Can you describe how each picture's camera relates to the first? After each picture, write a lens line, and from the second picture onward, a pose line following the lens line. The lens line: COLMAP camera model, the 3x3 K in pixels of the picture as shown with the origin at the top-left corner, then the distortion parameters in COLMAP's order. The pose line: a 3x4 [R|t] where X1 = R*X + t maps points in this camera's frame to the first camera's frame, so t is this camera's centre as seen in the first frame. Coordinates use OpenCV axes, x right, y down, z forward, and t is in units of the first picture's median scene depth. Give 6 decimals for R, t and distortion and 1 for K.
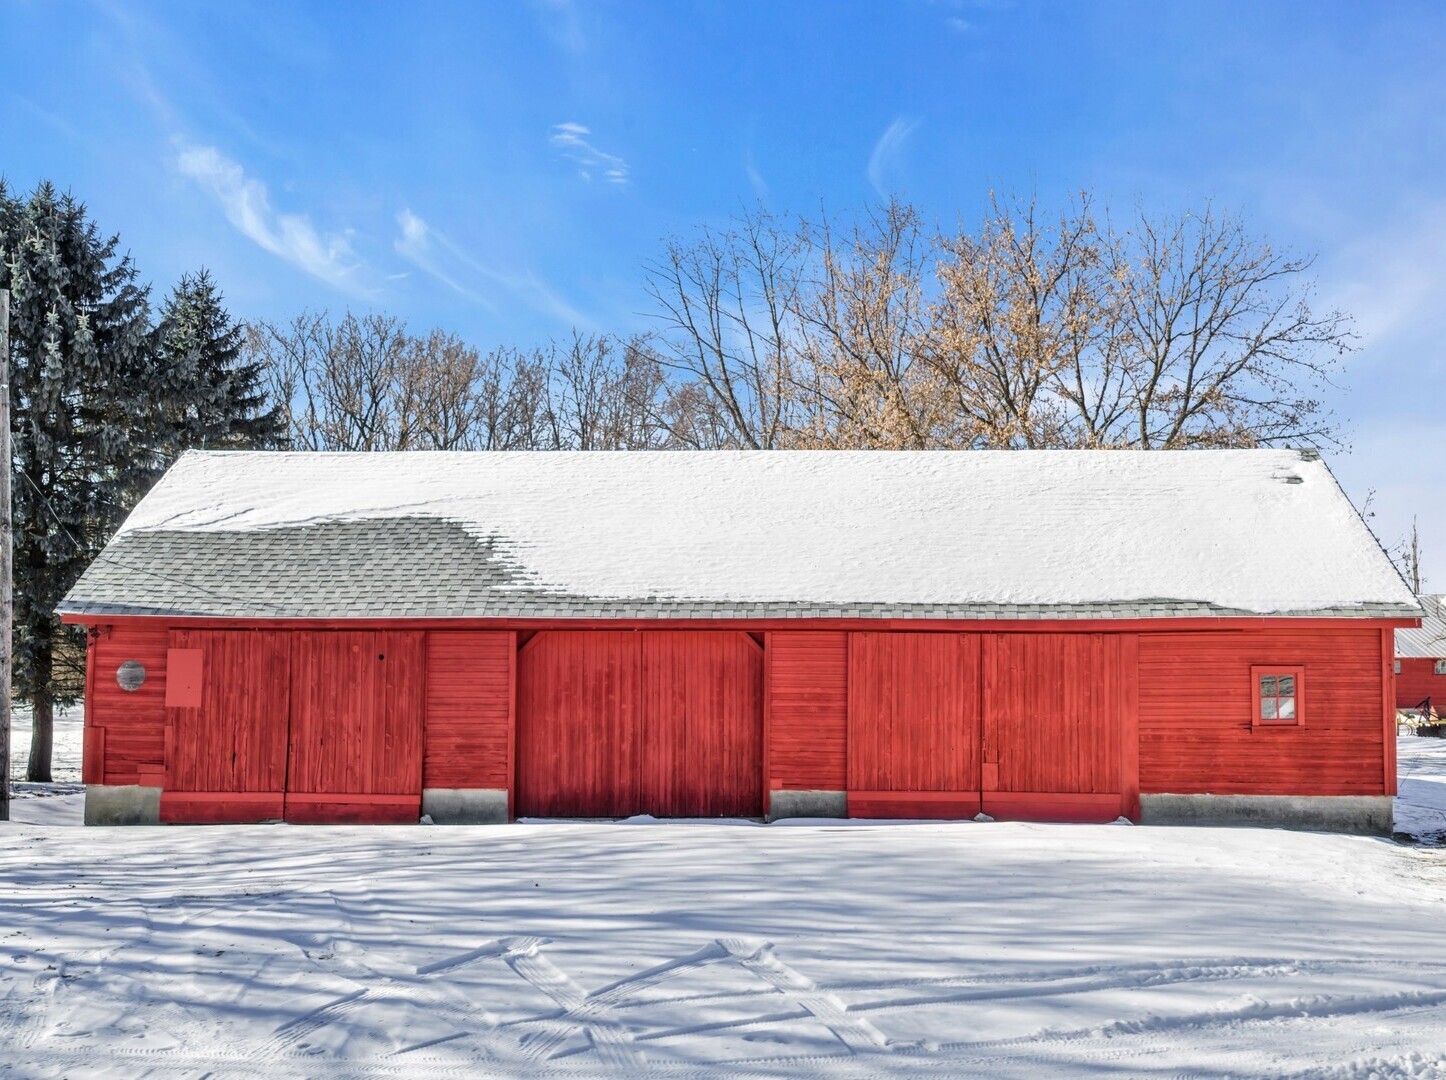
lens RADIAL K [[1290.5, 0, 691.3], [0, 1290.5, 540.4], [0, 0, 1]] dist [0.013407, -0.019471]
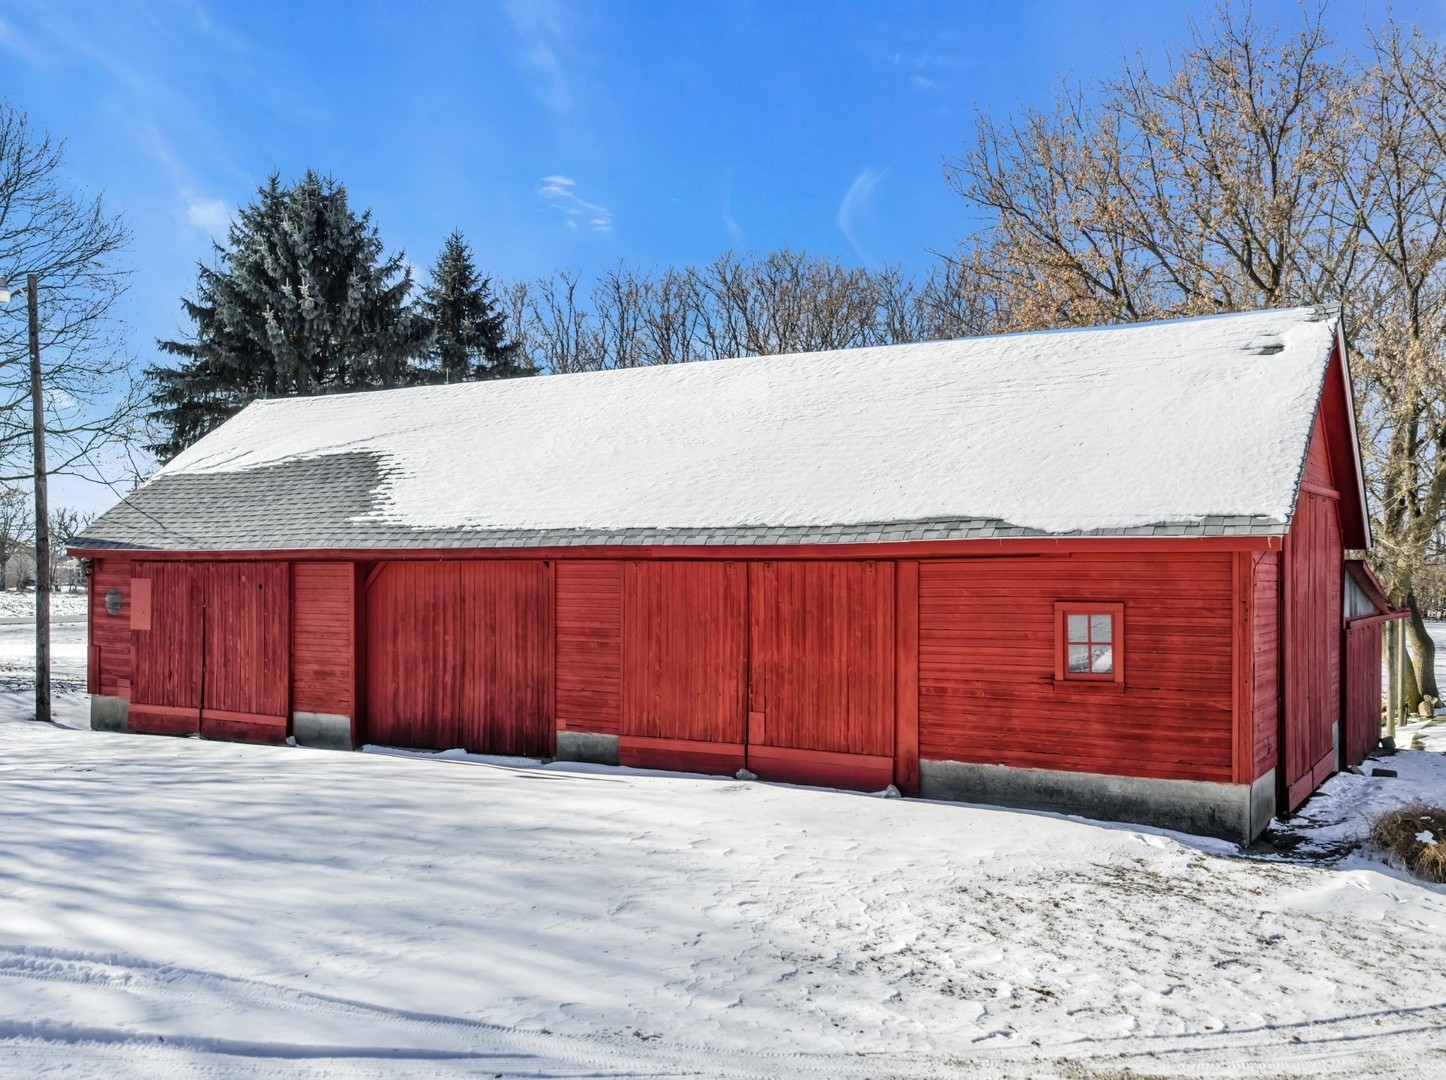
lens RADIAL K [[1290.5, 0, 691.3], [0, 1290.5, 540.4], [0, 0, 1]] dist [0.013407, -0.019471]
pose [[0.891334, -0.012203, -0.453182, 0.574188], [0.035650, 0.998429, 0.043232, 0.019798], [0.451943, -0.054690, 0.890369, 0.222824]]
